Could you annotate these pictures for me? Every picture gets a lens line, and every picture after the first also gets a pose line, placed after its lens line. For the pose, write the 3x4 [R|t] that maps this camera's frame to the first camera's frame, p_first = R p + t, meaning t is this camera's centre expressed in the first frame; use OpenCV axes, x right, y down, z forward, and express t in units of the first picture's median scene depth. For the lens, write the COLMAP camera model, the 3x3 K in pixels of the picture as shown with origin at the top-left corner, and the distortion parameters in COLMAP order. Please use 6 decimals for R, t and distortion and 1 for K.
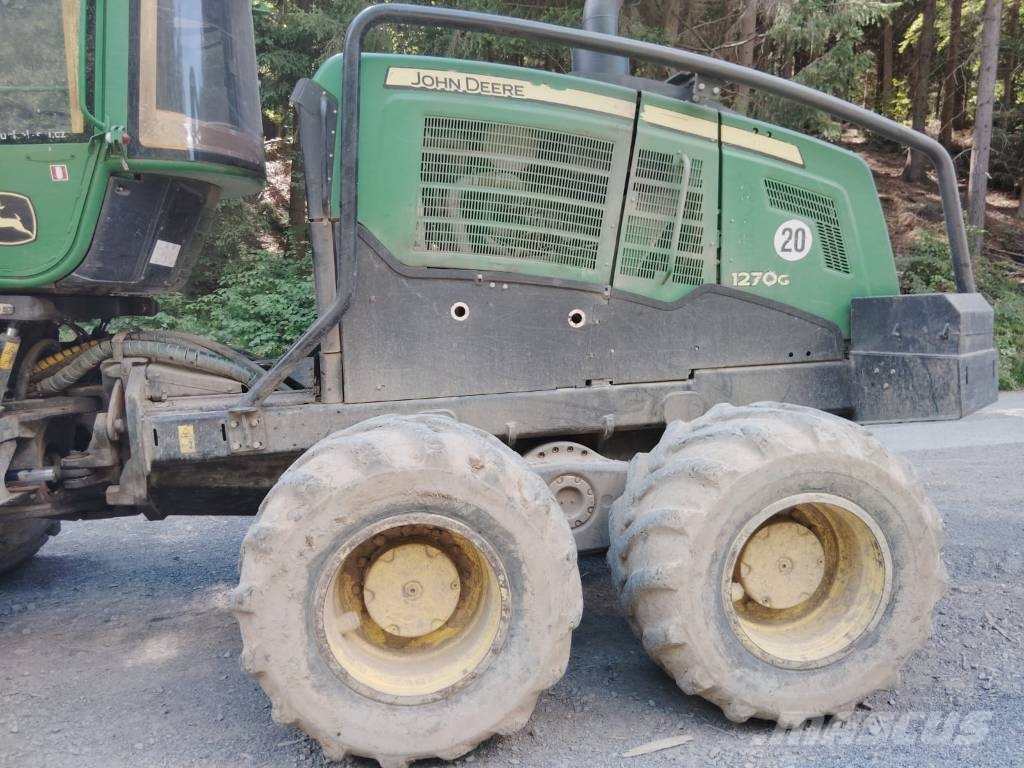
lens RADIAL K [[789.4, 0, 520.2], [0, 789.4, 390.0], [0, 0, 1]] dist [0.105199, -0.175301]
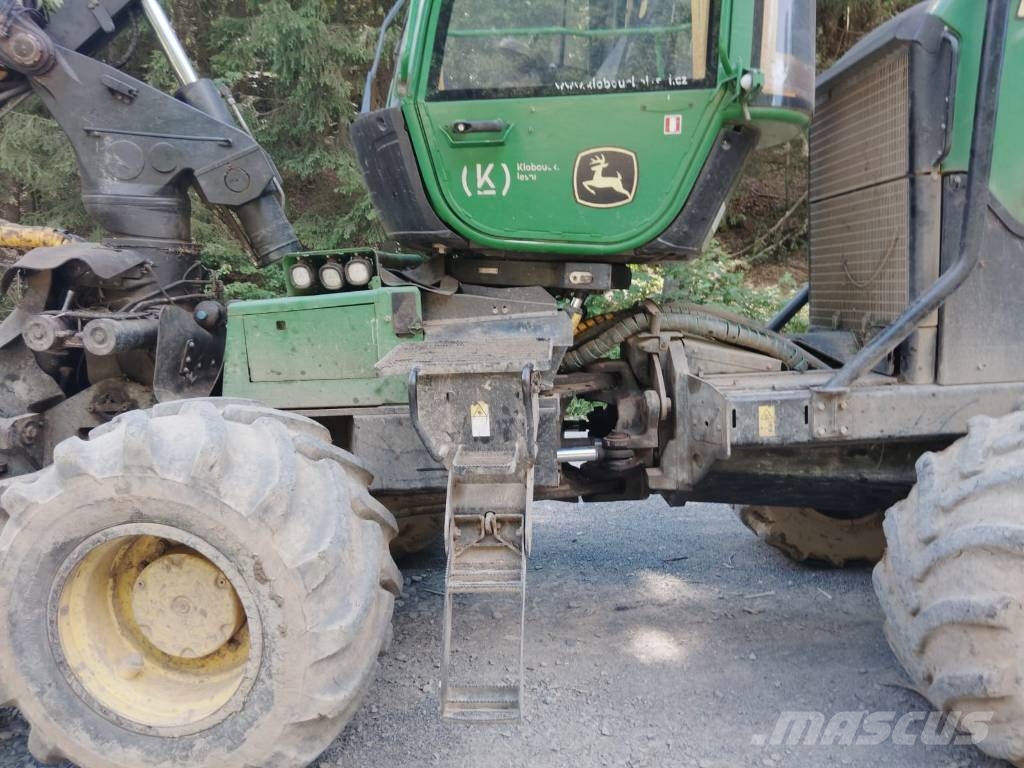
lens RADIAL K [[789.4, 0, 520.2], [0, 789.4, 390.0], [0, 0, 1]] dist [0.105199, -0.175301]
pose [[0.990307, 0.018477, -0.137658, -0.551078], [-0.015134, 0.999565, 0.025294, 0.007064], [0.138066, -0.022965, 0.990157, 0.067667]]
